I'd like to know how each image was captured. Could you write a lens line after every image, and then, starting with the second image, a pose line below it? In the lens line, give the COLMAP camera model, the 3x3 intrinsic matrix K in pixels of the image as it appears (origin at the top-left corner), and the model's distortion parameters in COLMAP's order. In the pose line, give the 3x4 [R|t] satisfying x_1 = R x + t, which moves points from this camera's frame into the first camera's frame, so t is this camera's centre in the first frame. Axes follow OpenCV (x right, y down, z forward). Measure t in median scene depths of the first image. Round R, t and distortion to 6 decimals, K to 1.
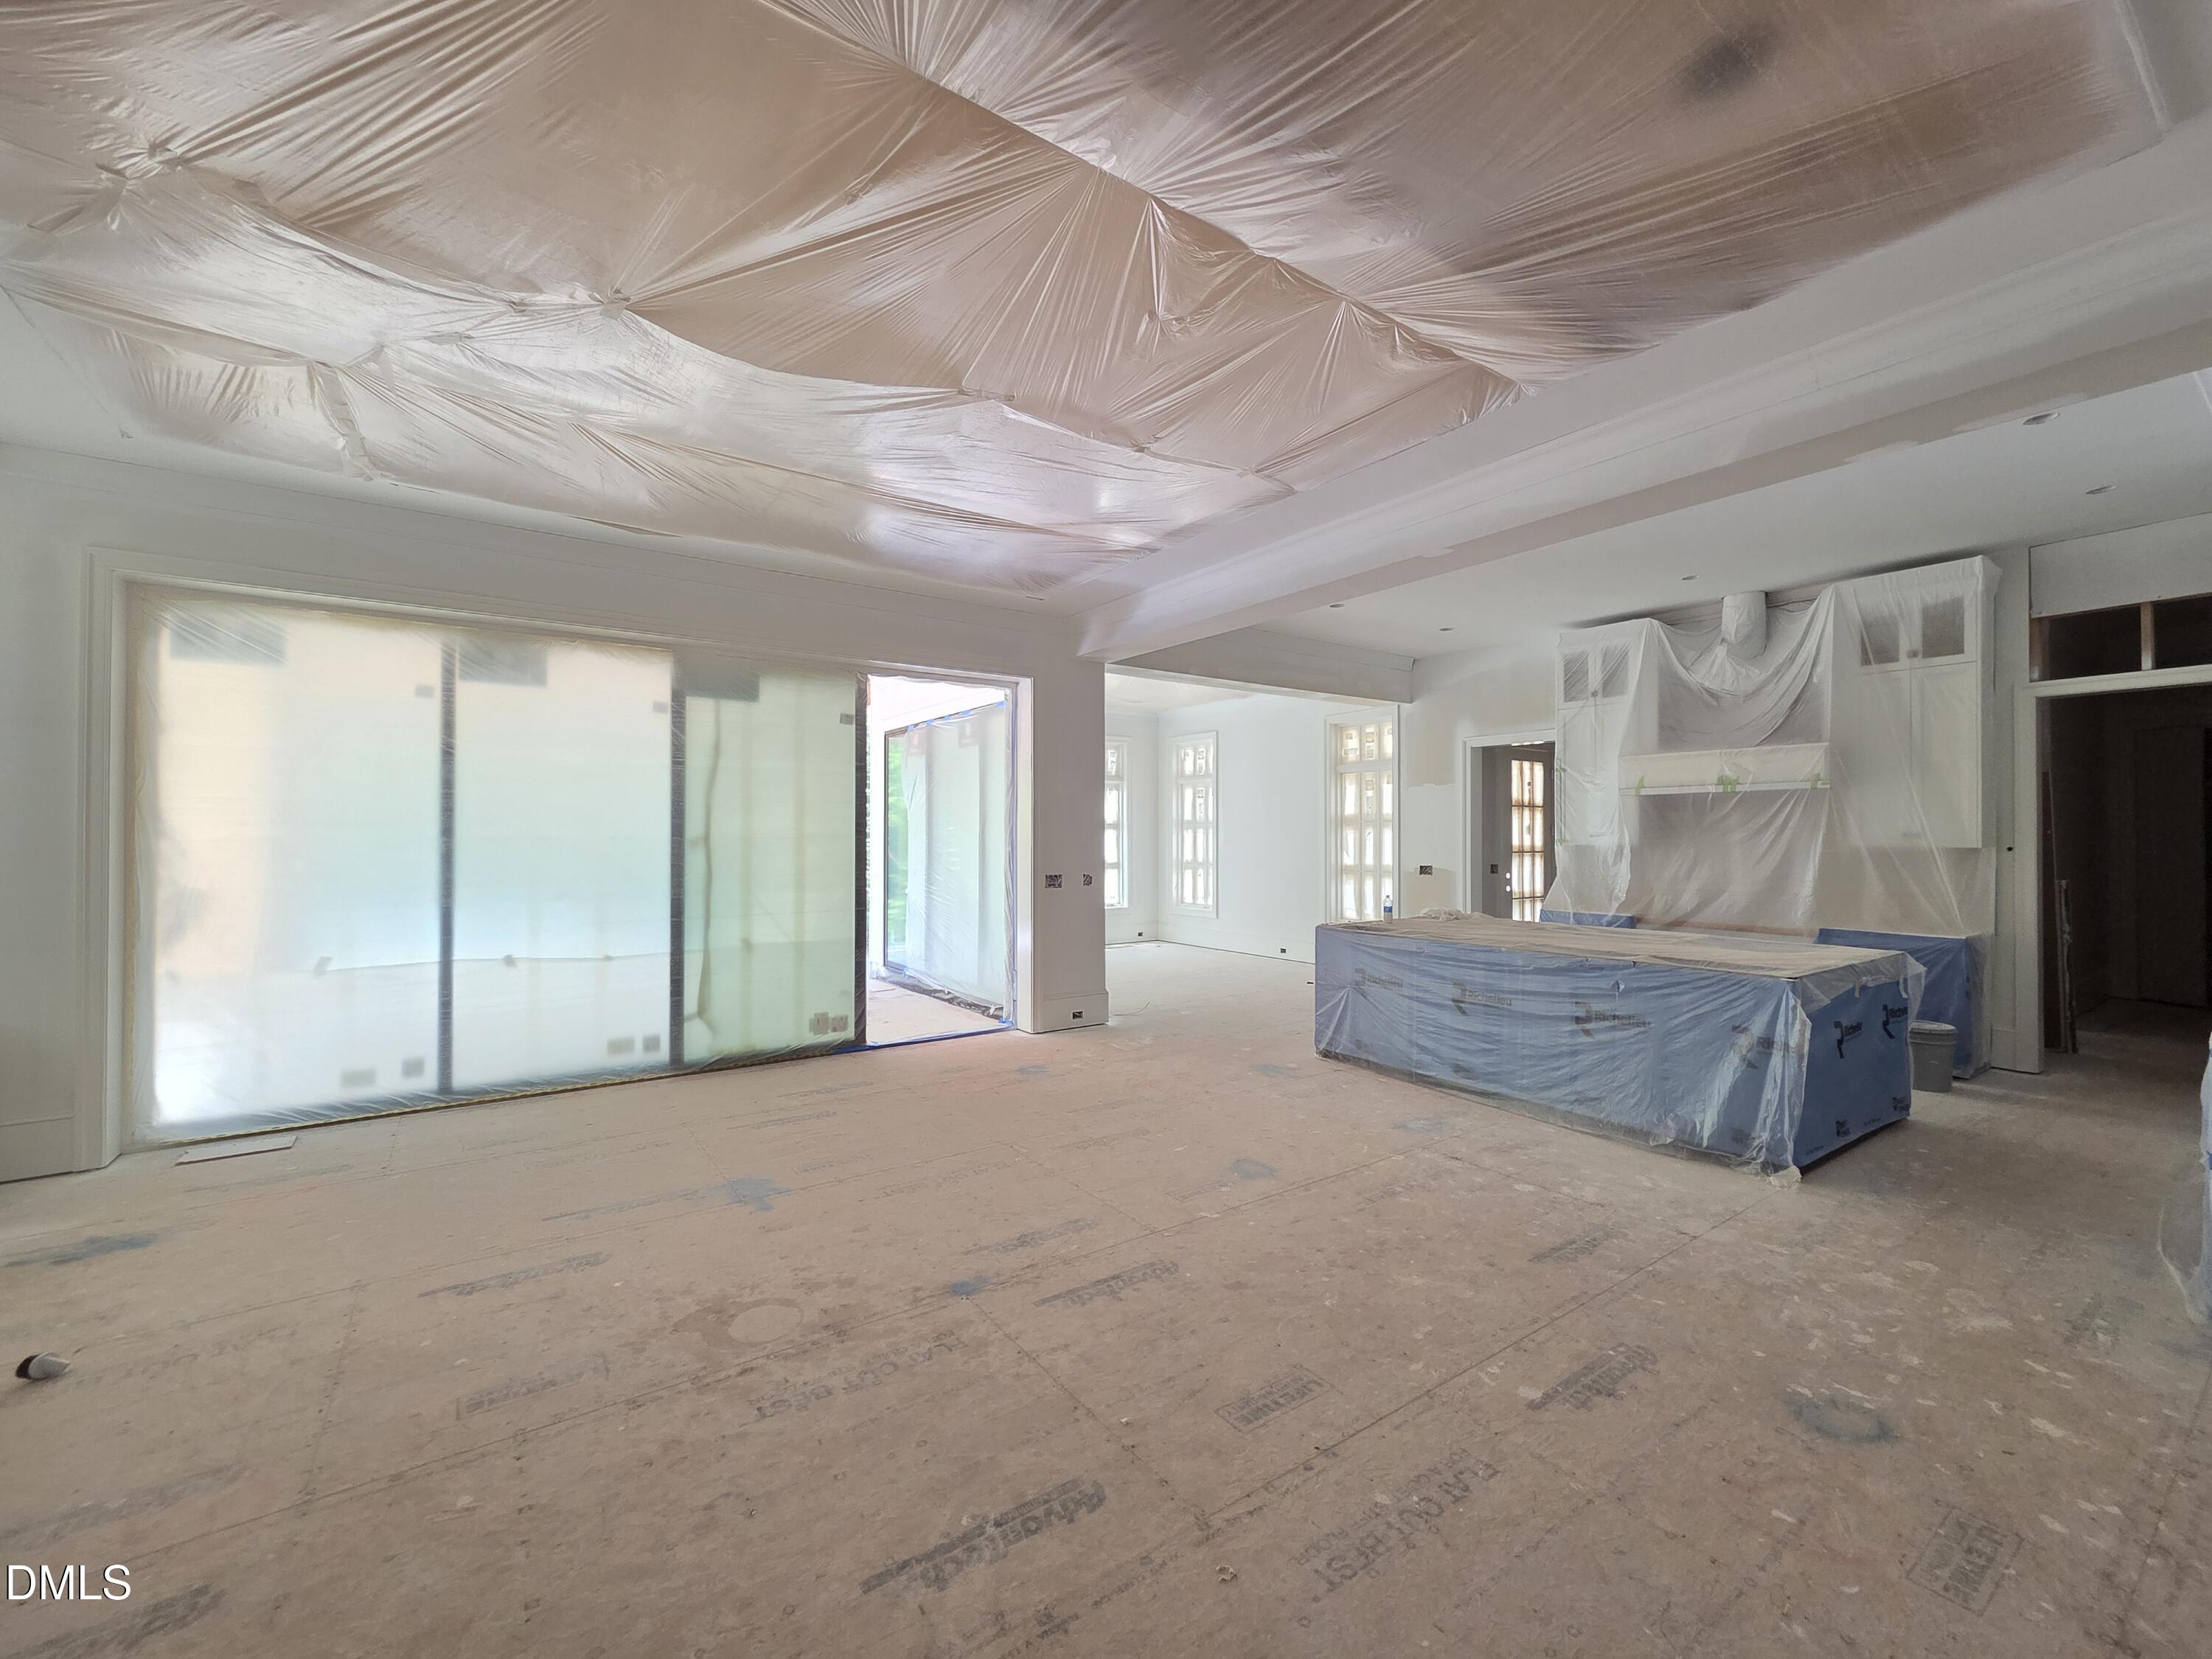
lens RADIAL K [[917.6, 0, 1110.2], [0, 917.6, 830.2], [0, 0, 1]] dist [-0.001618, 0.000873]
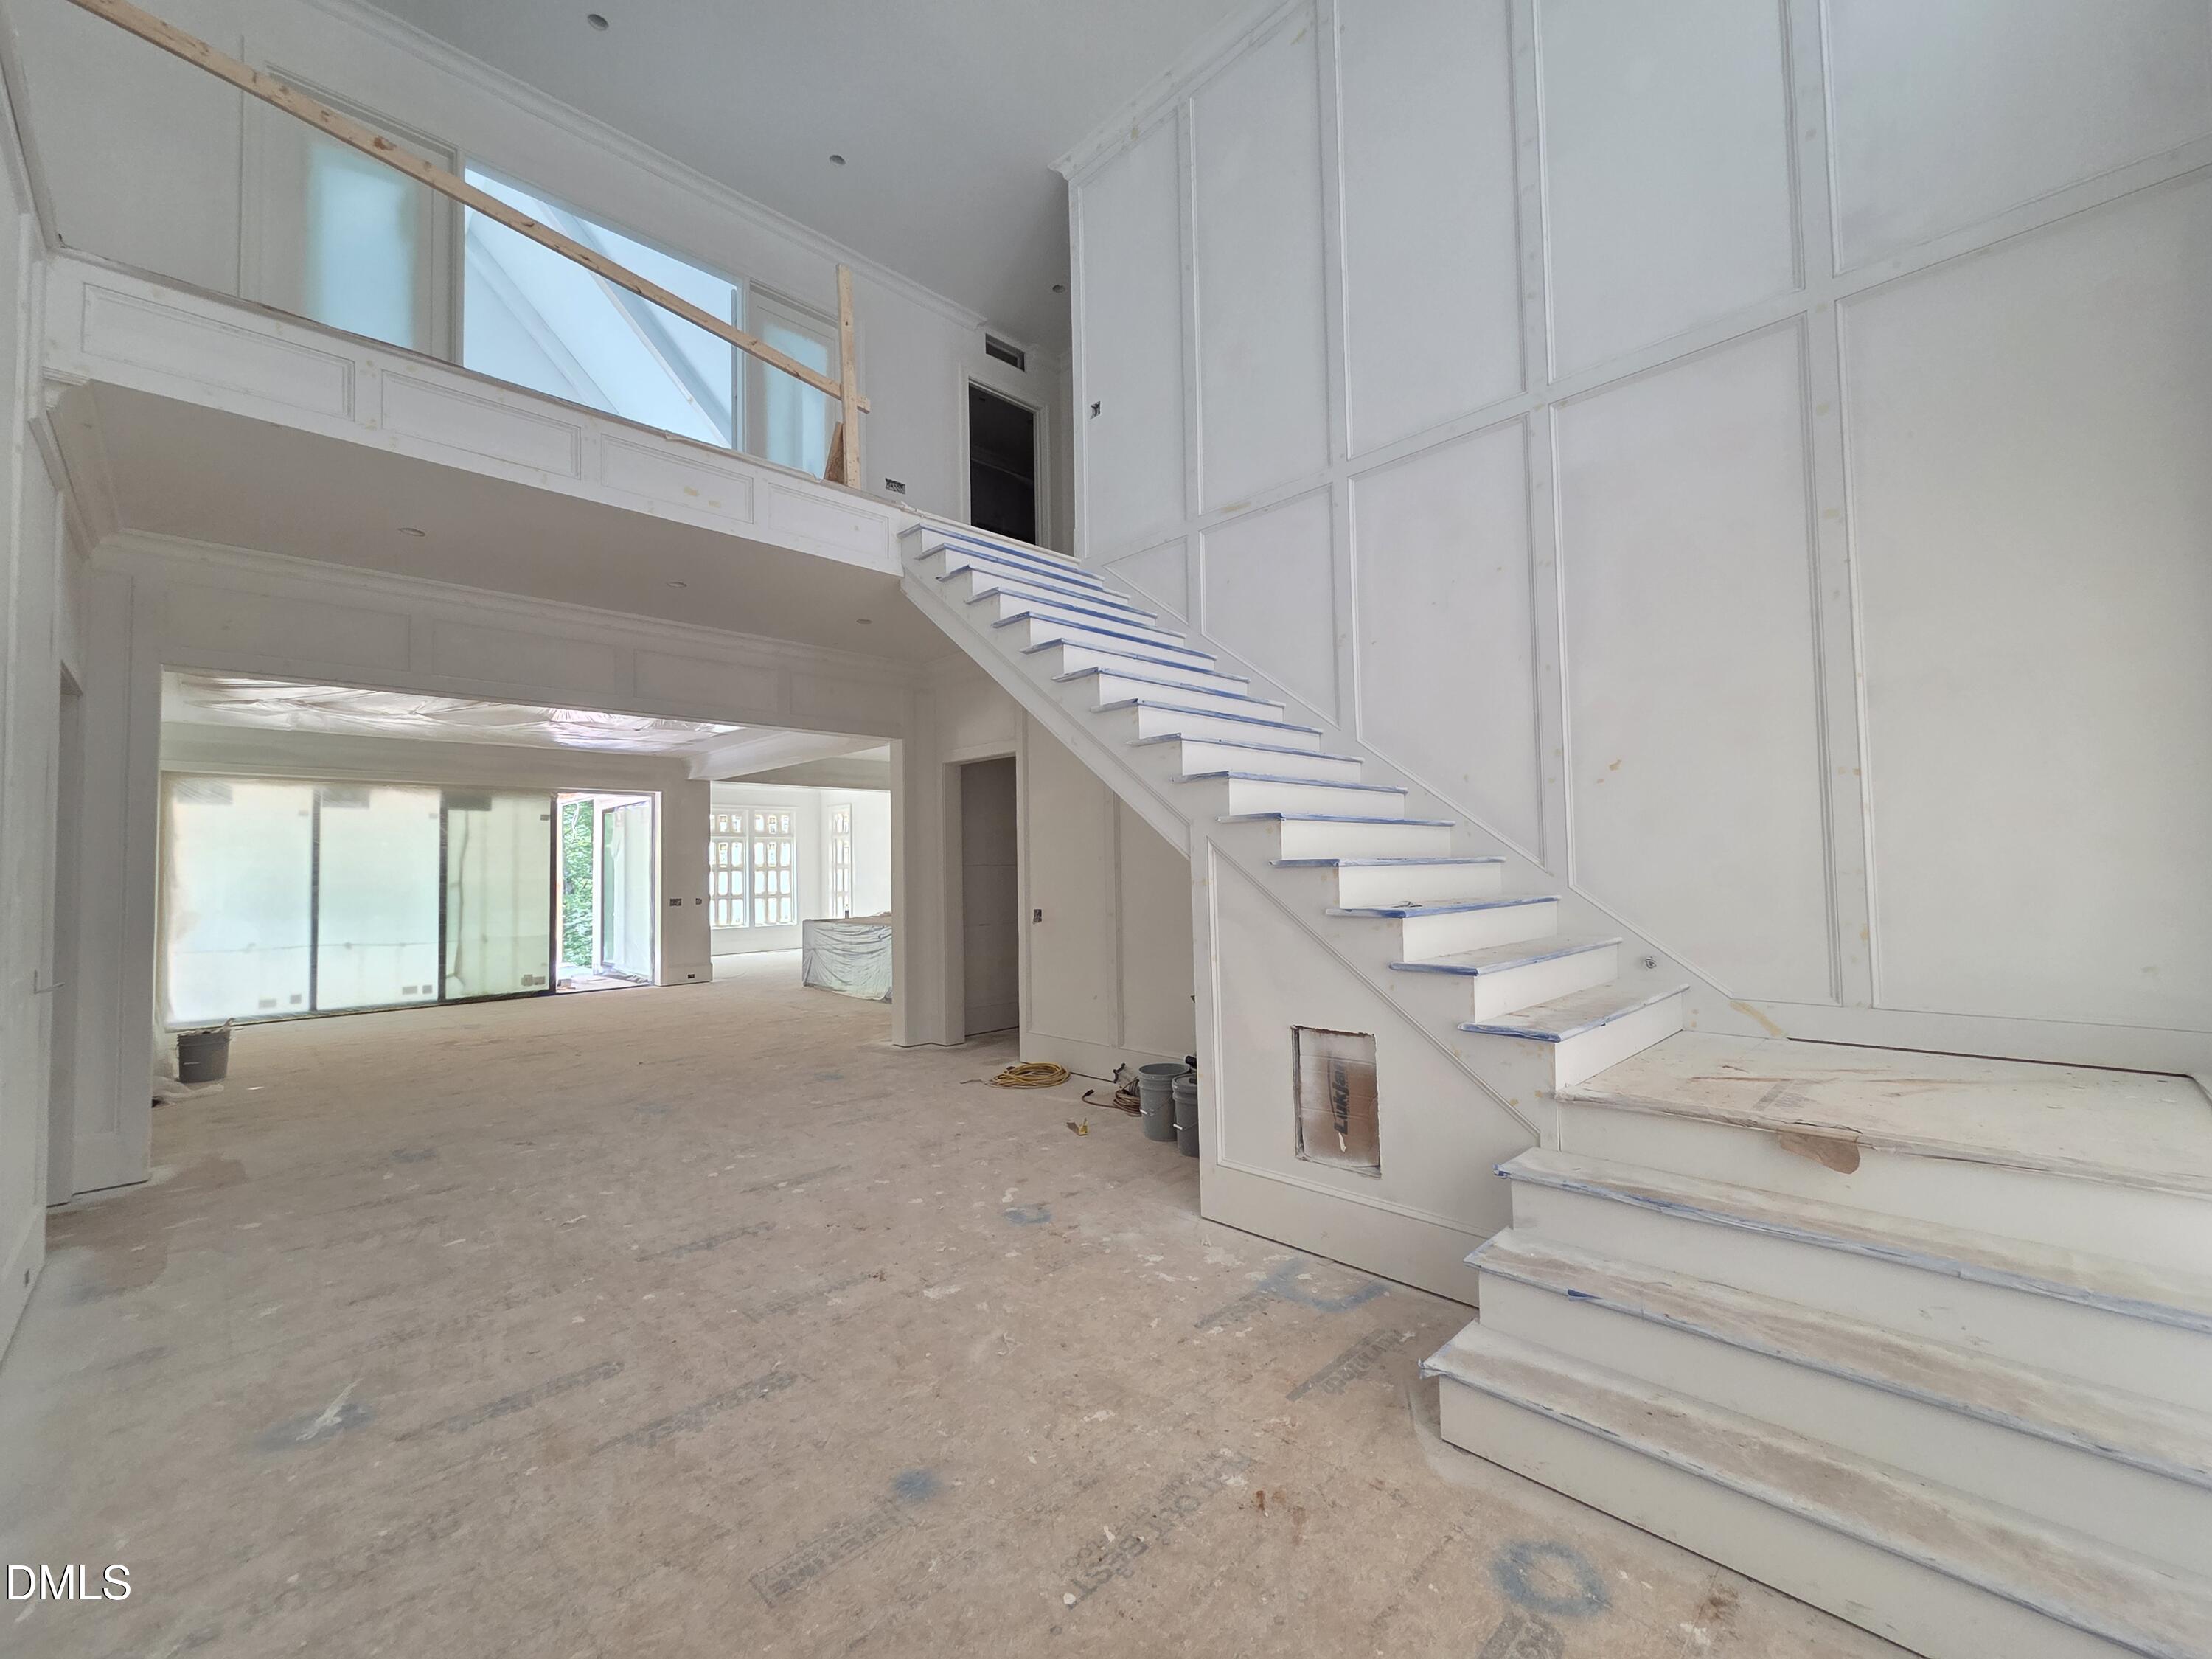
lens RADIAL K [[917.6, 0, 1110.2], [0, 917.6, 830.2], [0, 0, 1]] dist [-0.001618, 0.000873]
pose [[0.986067, -0.012811, 0.165853, 0.655216], [0.018783, 0.999228, -0.034493, -0.010971], [-0.165283, 0.037128, 0.985547, -1.256262]]
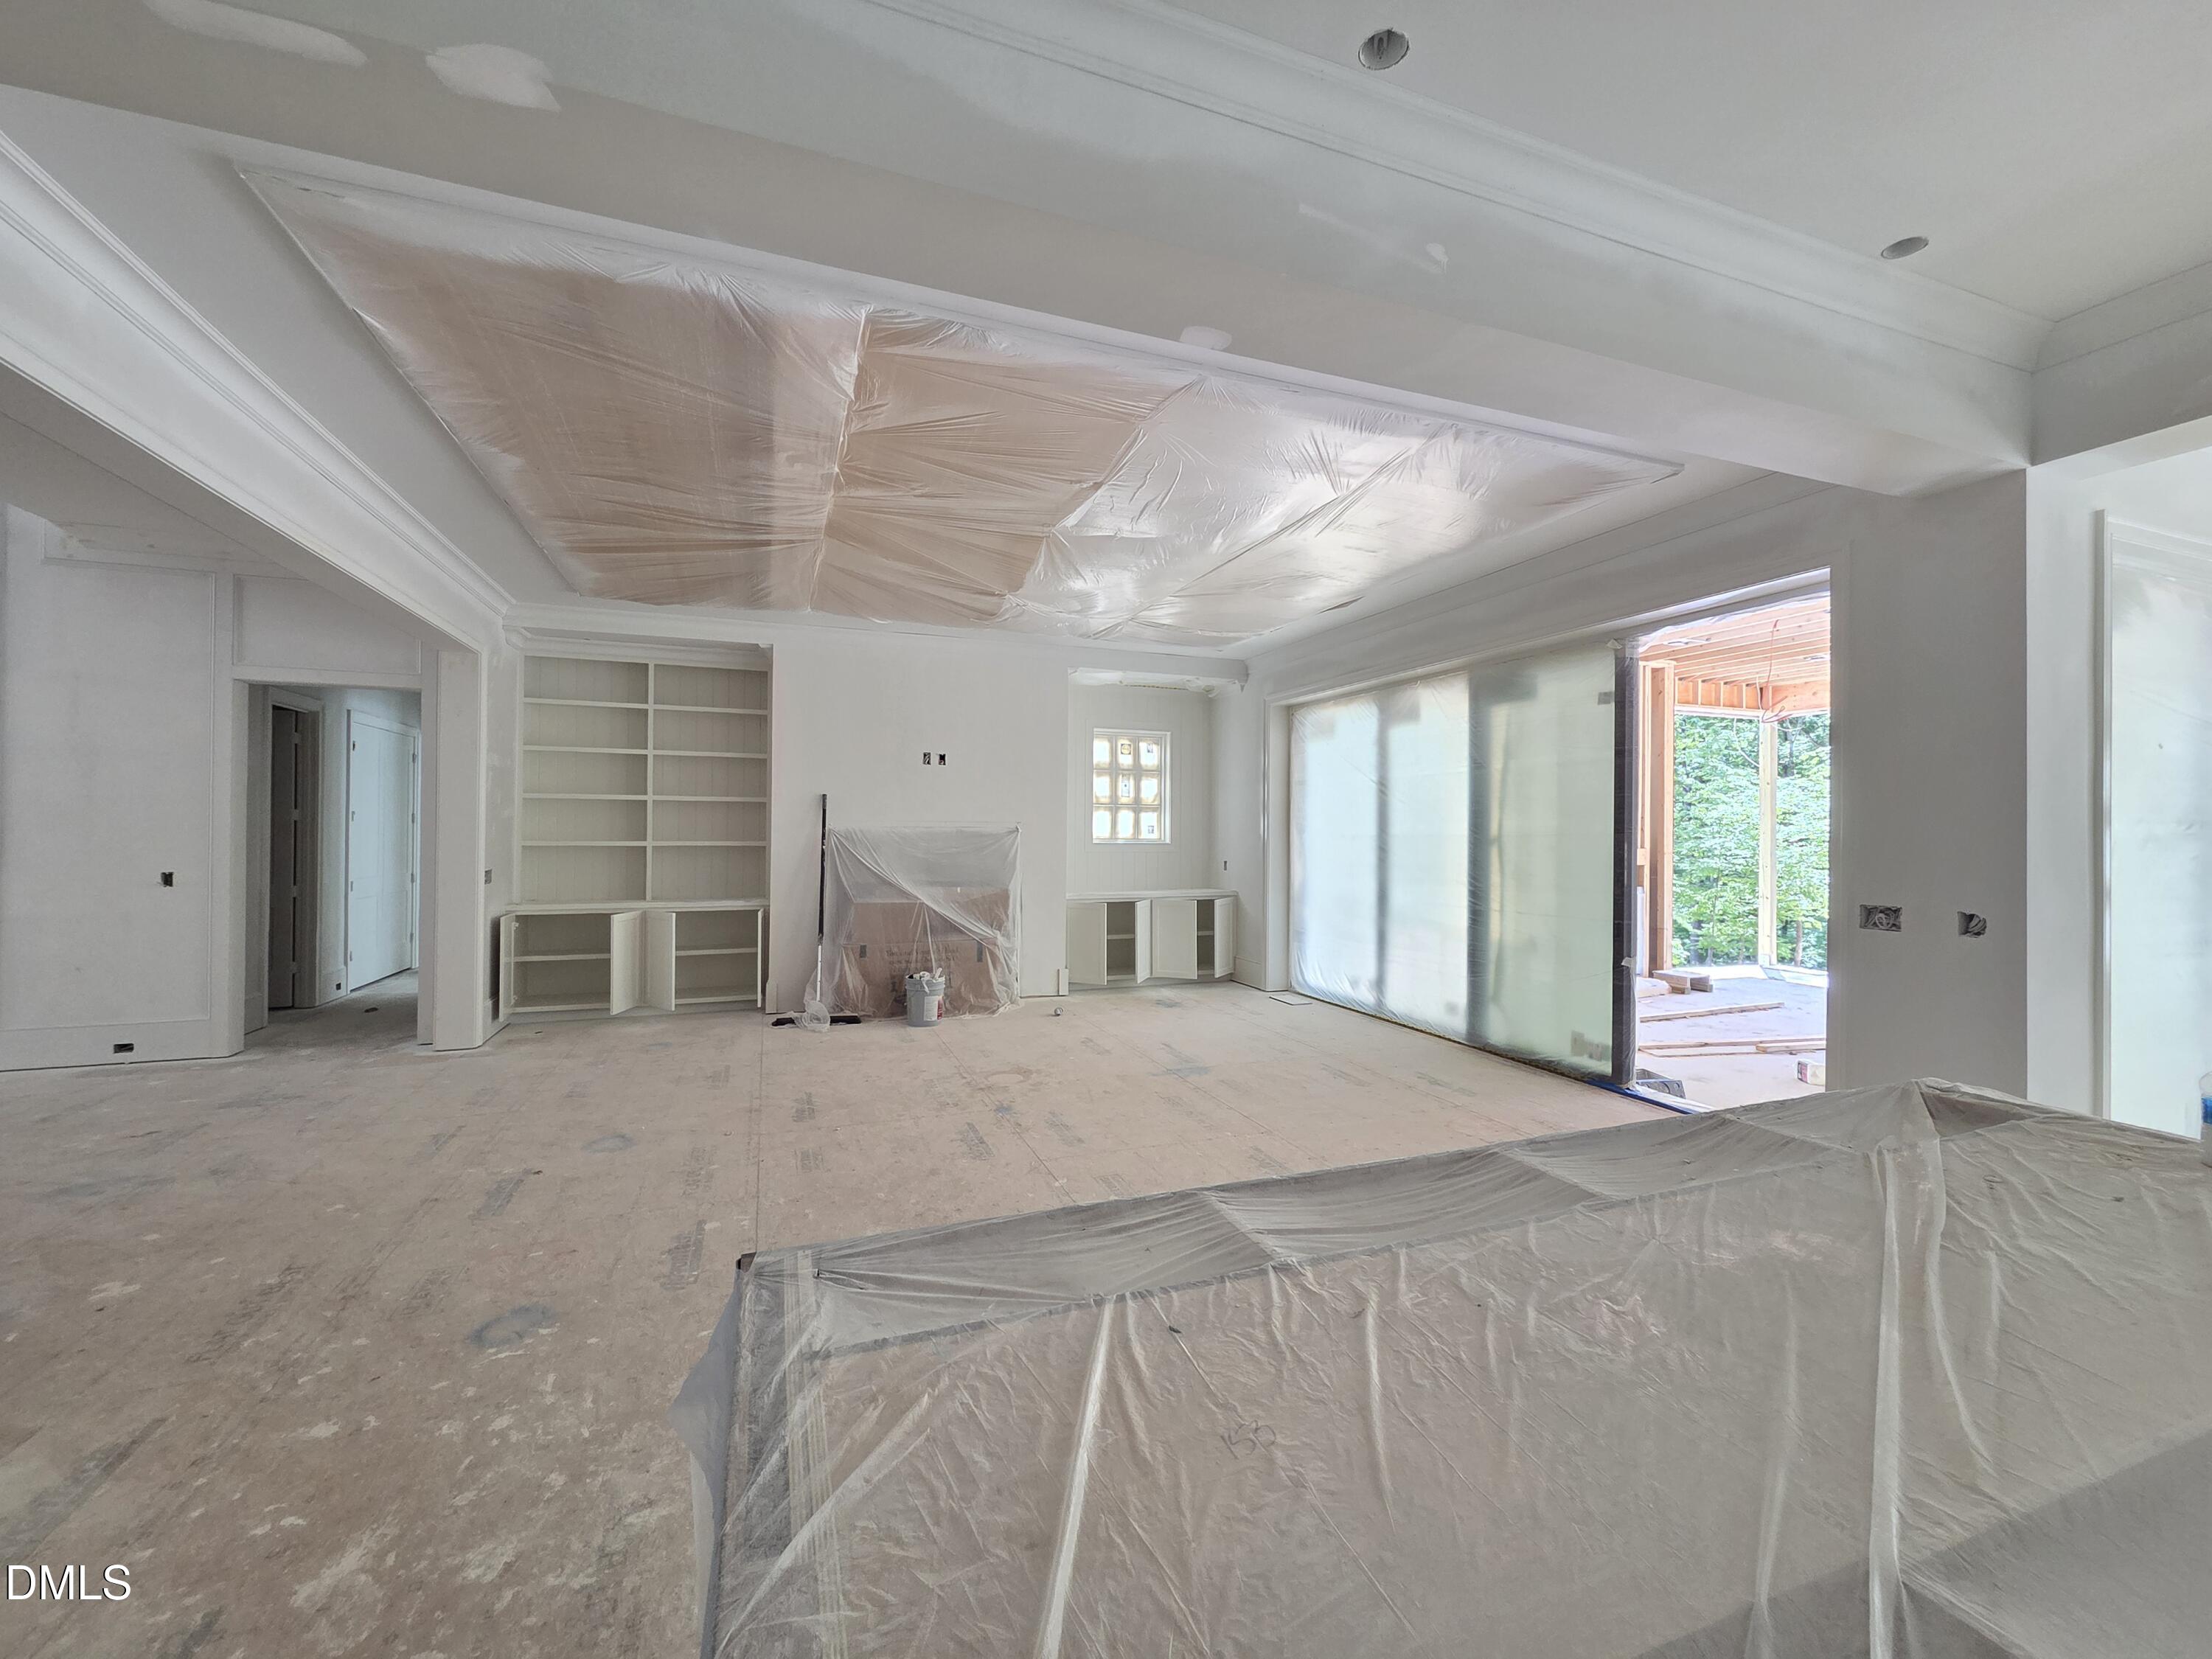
lens RADIAL K [[917.6, 0, 1110.2], [0, 917.6, 830.2], [0, 0, 1]] dist [-0.001618, 0.000873]
pose [[-0.260319, -0.003986, -0.965514, 0.796713], [0.000334, 0.999991, -0.004218, 0.007027], [0.965523, -0.001421, -0.260315, 0.940131]]
